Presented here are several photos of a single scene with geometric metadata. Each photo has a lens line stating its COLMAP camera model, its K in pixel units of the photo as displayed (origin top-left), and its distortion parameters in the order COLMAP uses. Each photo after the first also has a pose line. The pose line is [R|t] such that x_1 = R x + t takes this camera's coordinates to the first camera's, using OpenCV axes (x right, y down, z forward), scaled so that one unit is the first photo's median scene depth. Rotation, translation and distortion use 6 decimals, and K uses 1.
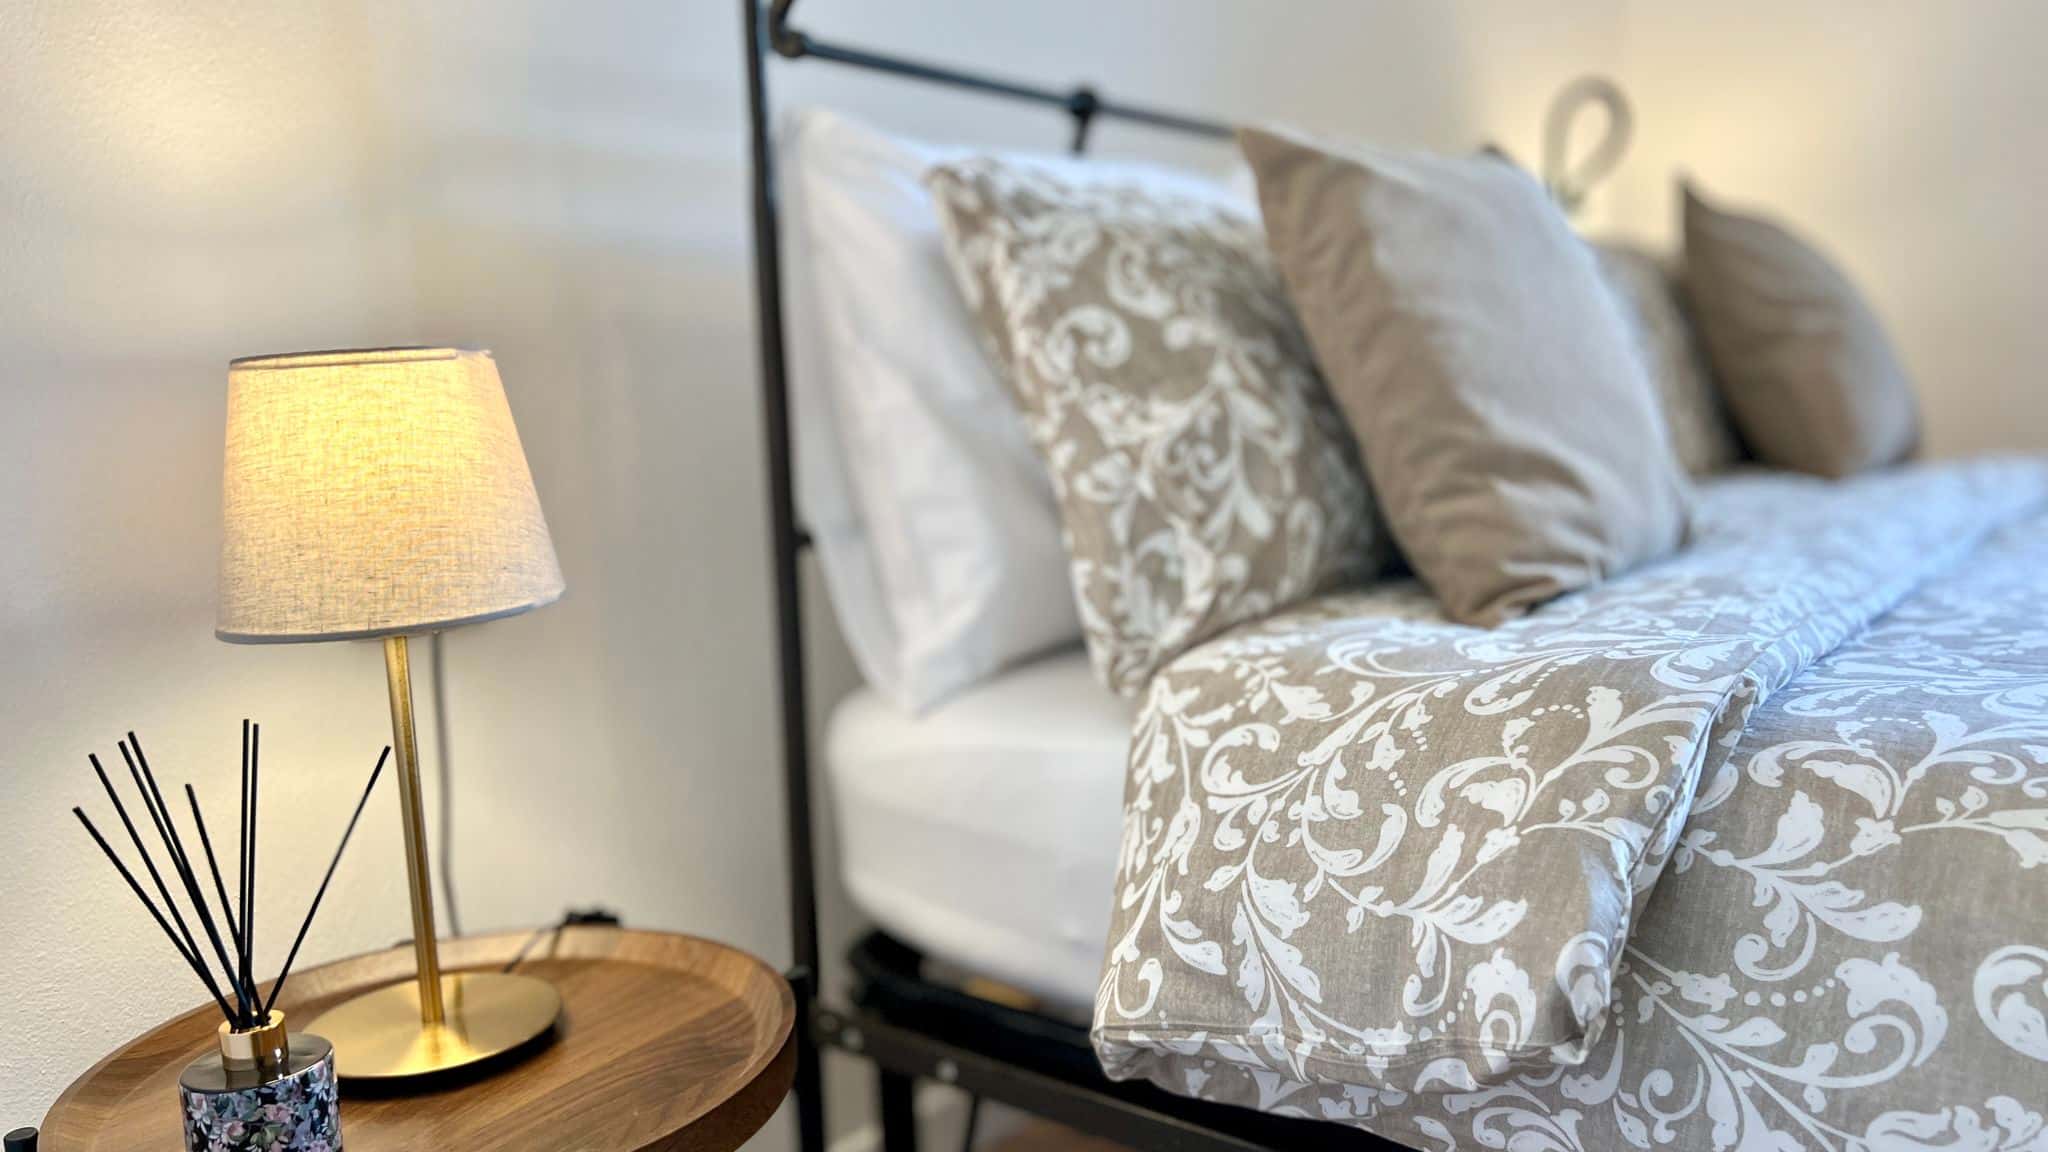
lens RADIAL K [[1539.3, 0, 1026.5], [0, 1539.3, 585.0], [0, 0, 1]] dist [0.083640, -0.141455]
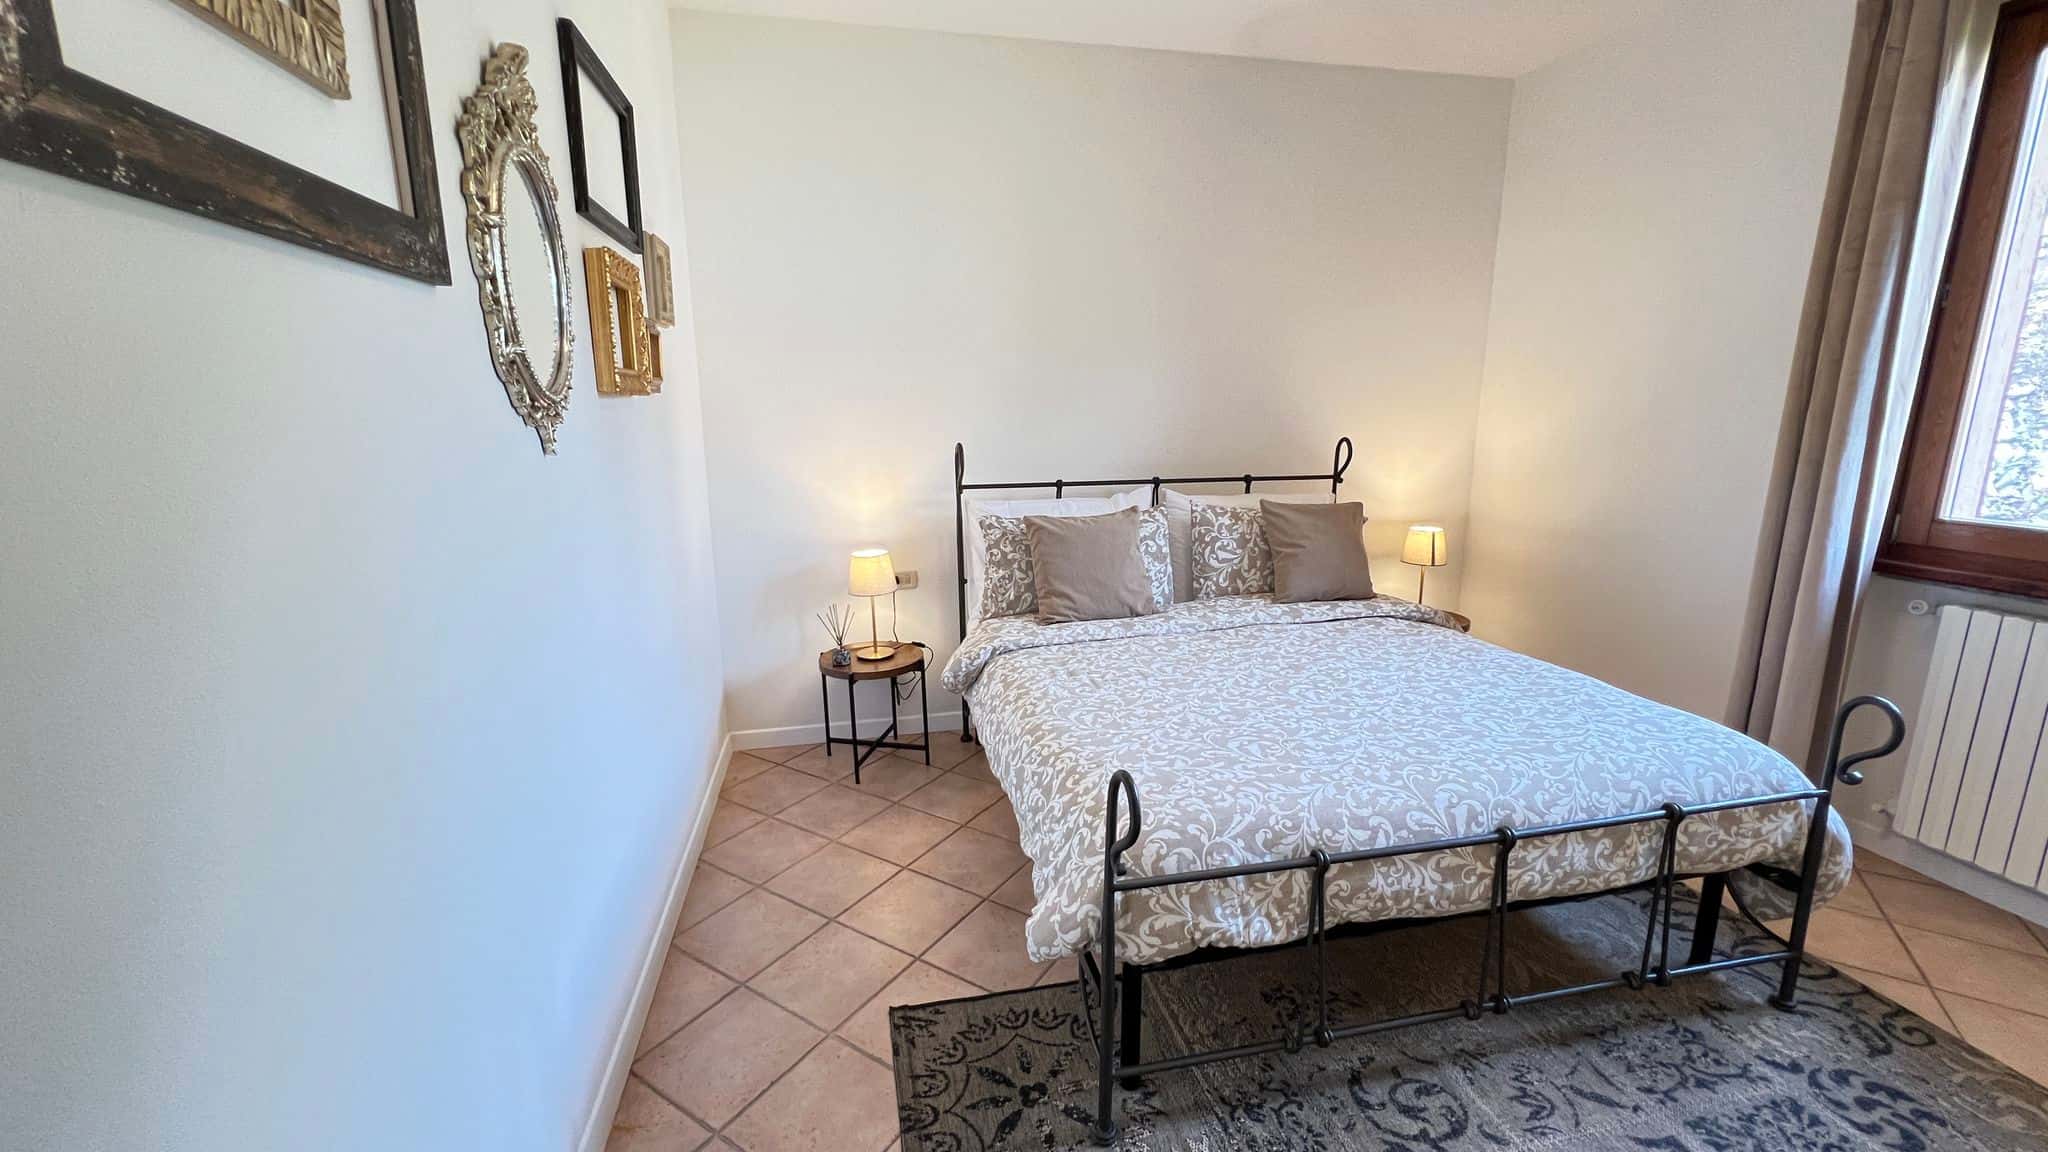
lens RADIAL K [[822.5, 0, 1021.5], [0, 822.5, 570.7], [0, 0, 1]] dist [-0.002779, 0.000391]
pose [[0.778022, 0.162632, -0.606821, 1.777847], [-0.104192, 0.985938, 0.130651, -0.474942], [0.619537, -0.038423, 0.784027, -1.082915]]
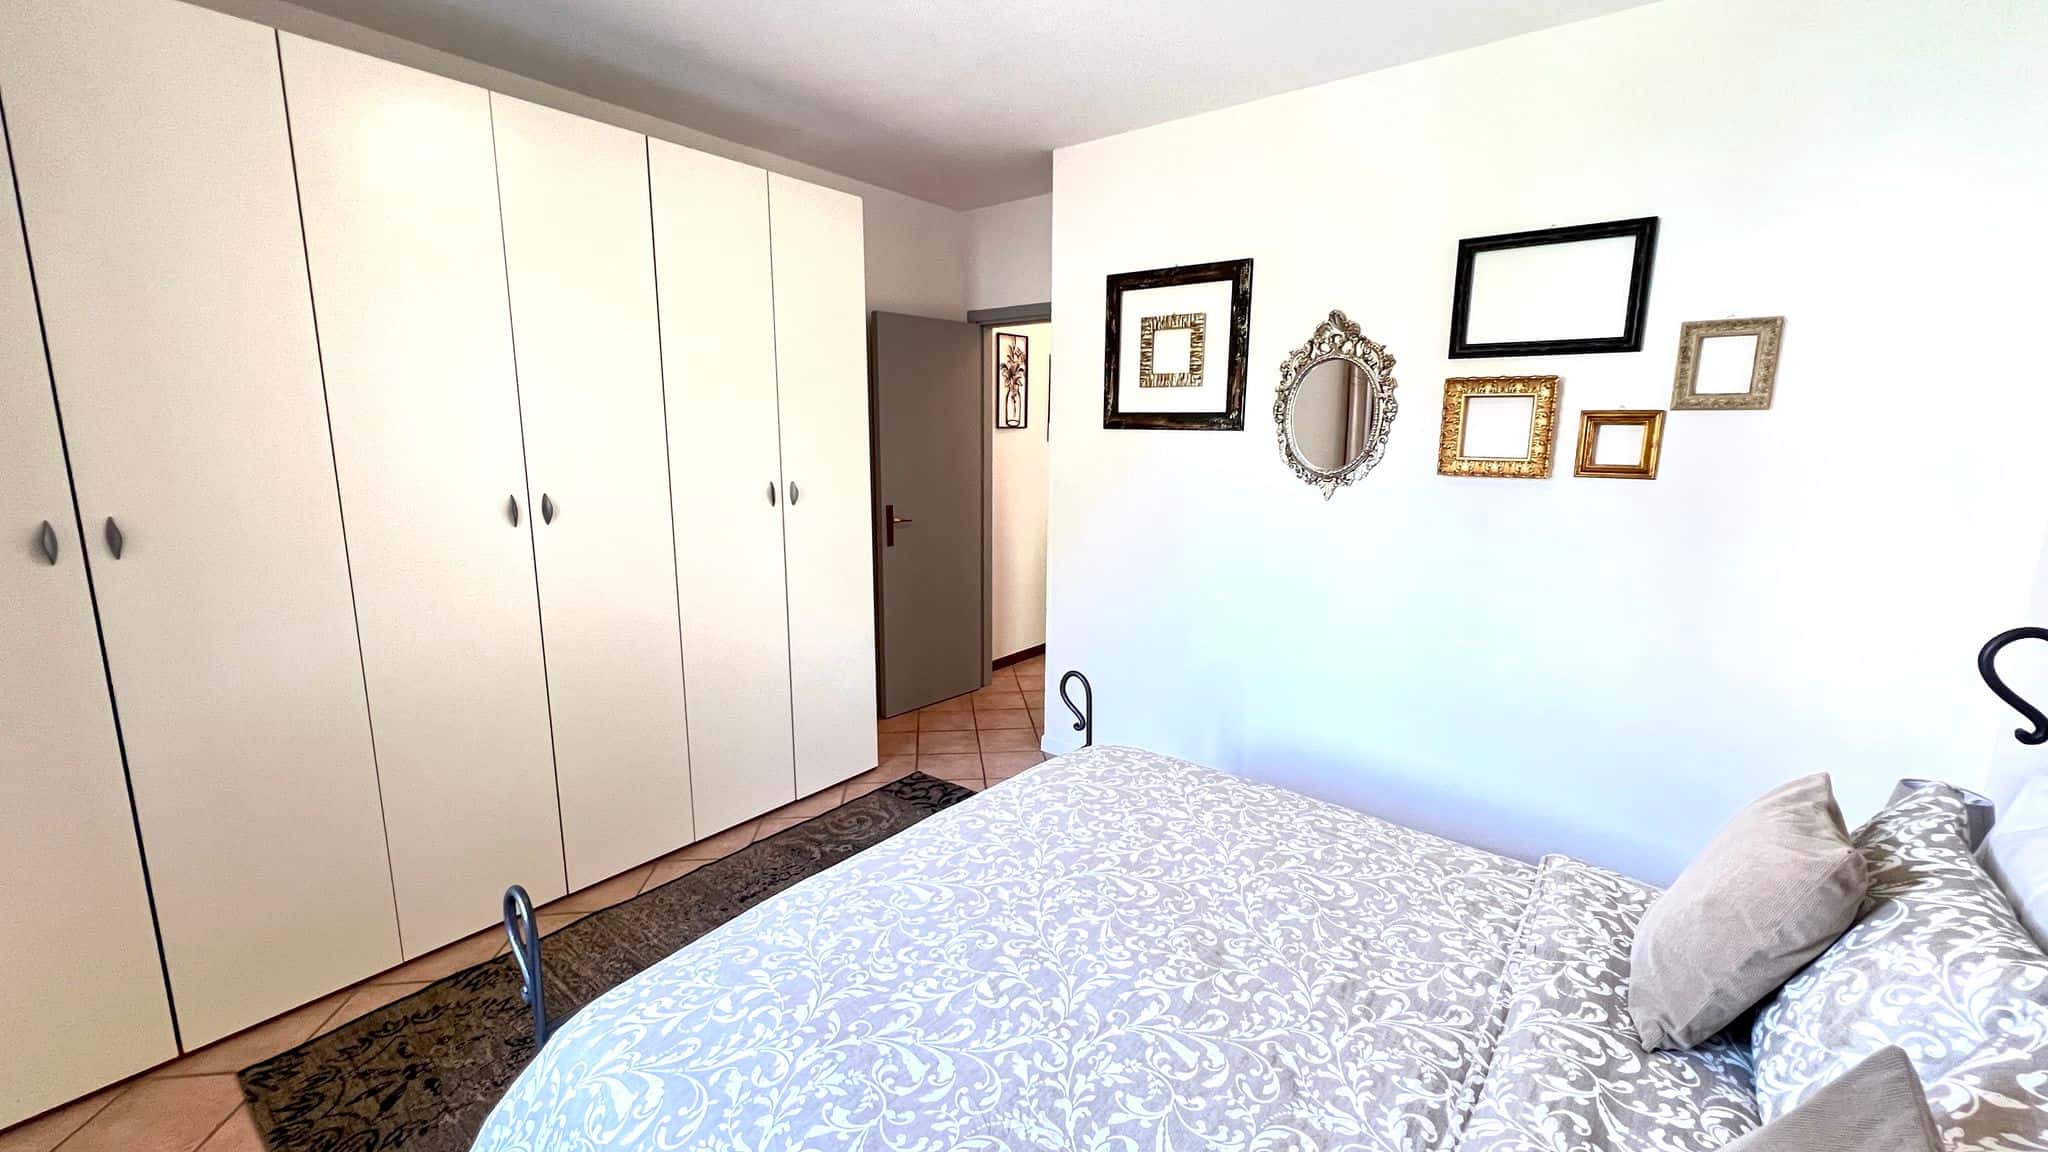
lens RADIAL K [[822.5, 0, 1021.5], [0, 822.5, 570.7], [0, 0, 1]] dist [-0.002779, 0.000391]
pose [[-0.999508, 0.031256, -0.002736, 1.357328], [0.029098, 0.956031, 0.291819, -0.998010], [0.011737, 0.291595, -0.956470, 2.108681]]
